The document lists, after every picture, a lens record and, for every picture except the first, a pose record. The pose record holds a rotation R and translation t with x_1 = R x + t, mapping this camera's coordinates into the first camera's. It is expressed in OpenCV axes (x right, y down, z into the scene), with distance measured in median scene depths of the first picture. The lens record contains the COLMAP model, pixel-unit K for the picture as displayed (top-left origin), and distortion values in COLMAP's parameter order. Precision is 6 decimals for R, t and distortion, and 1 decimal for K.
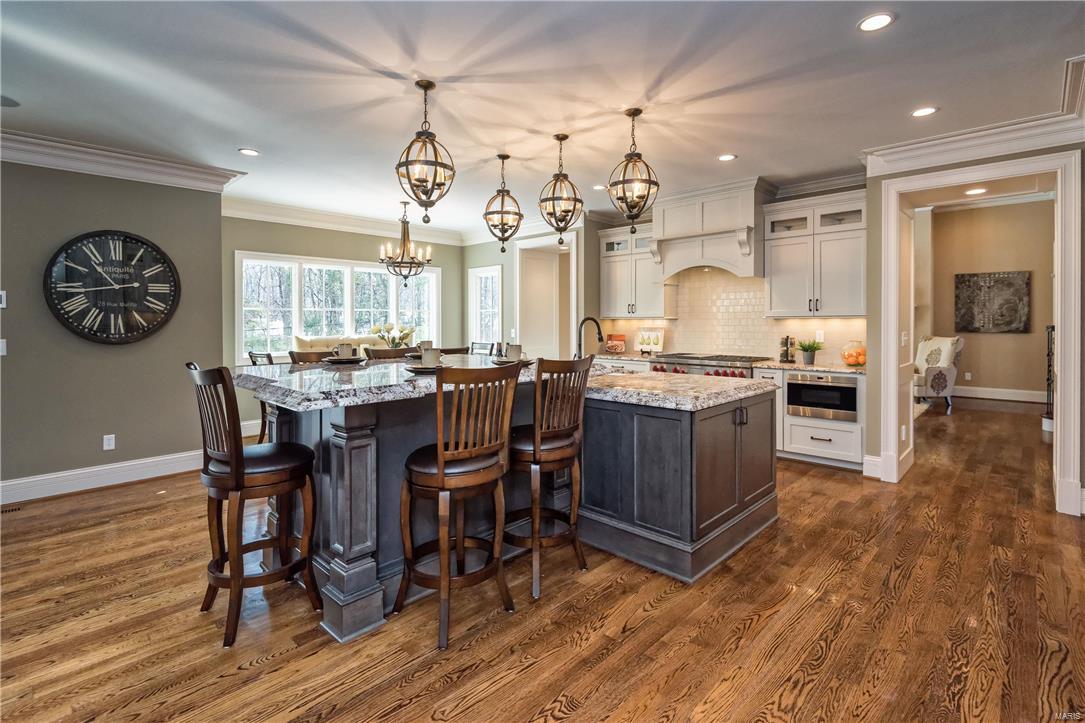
lens RADIAL K [[520.5, 0, 540.9], [0, 520.5, 325.9], [0, 0, 1]] dist [-0.011377, -0.000281]
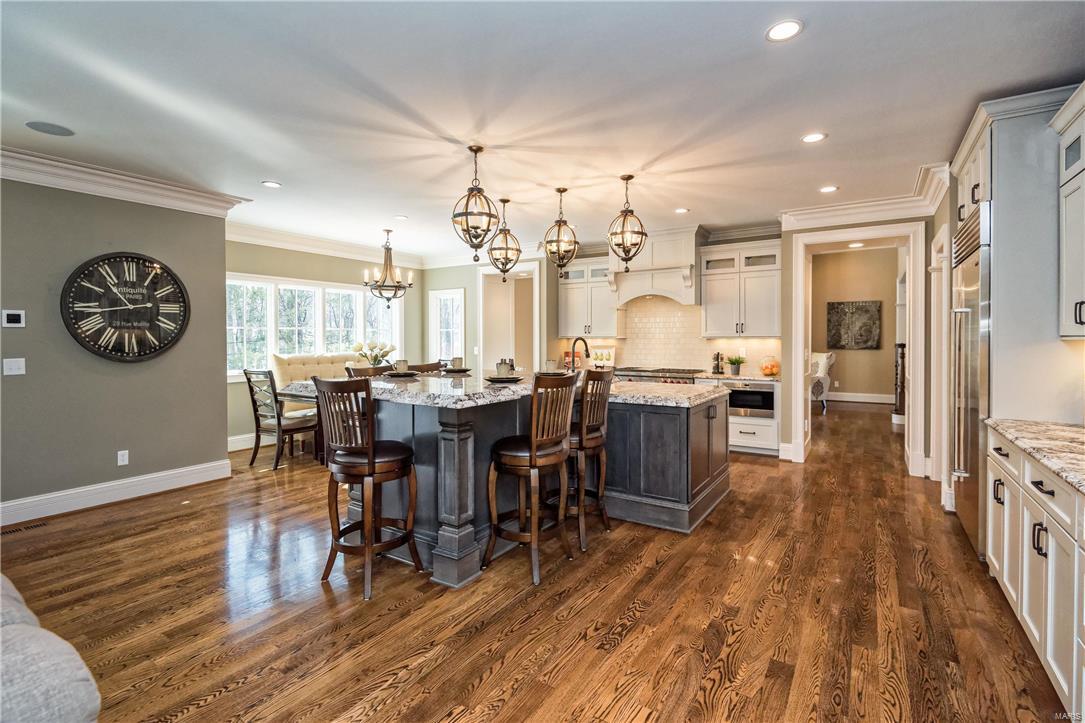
lens RADIAL K [[504.0, 0, 547.3], [0, 504.0, 343.1], [0, 0, 1]] dist [-0.013543, -0.000111]
pose [[0.982650, 0.000220, 0.185469, -0.230083], [-0.000196, 1.000000, -0.000144, -0.003993], [-0.185469, 0.000105, 0.982650, -0.167513]]
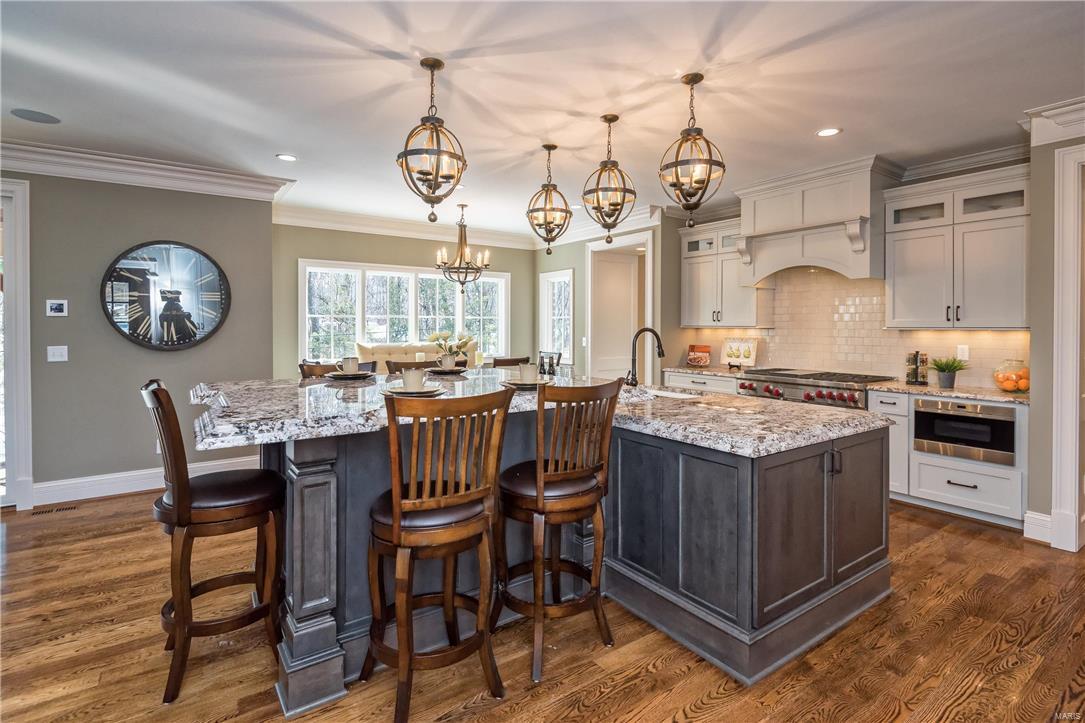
lens RADIAL K [[525.4, 0, 527.1], [0, 525.4, 327.4], [0, 0, 1]] dist [-0.007407, -0.001623]
pose [[0.977217, 0.007285, -0.212116, 0.101646], [-0.008782, 0.999943, -0.006118, -0.013067], [0.212059, 0.007841, 0.977225, 0.141743]]
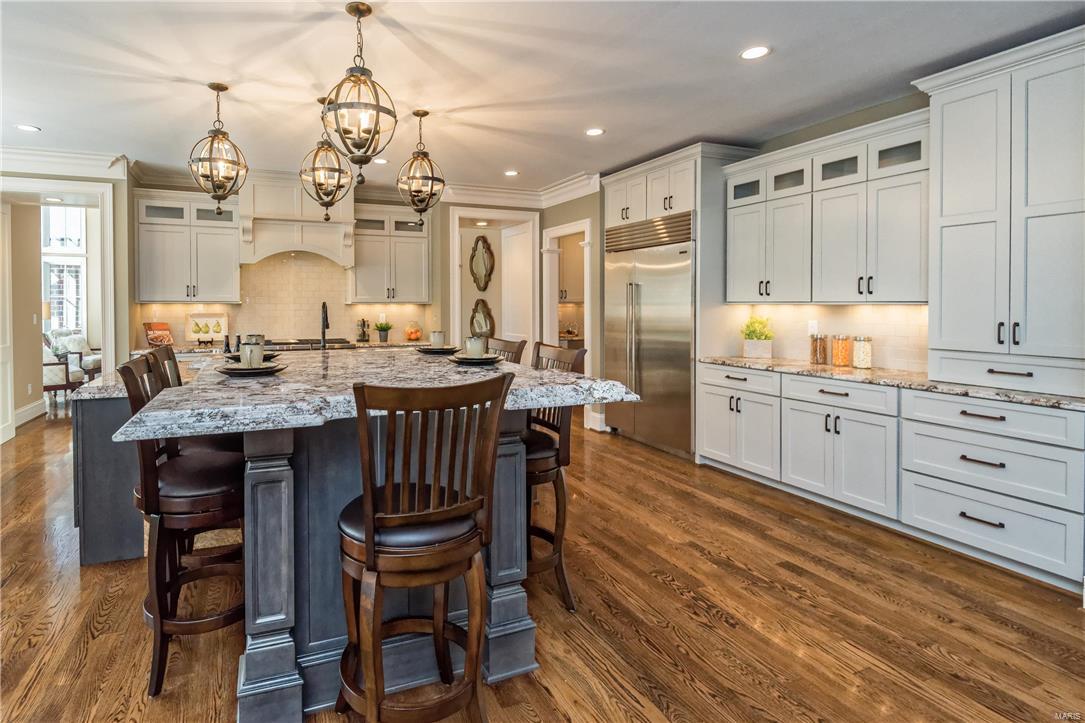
lens RADIAL K [[515.3, 0, 500.9], [0, 515.3, 309.1], [0, 0, 1]] dist [0.001076, 0.000058]
pose [[0.443326, -0.005352, 0.896345, -0.682531], [0.007422, 0.999970, 0.002300, -0.004496], [-0.896330, 0.005633, 0.443352, 0.363060]]
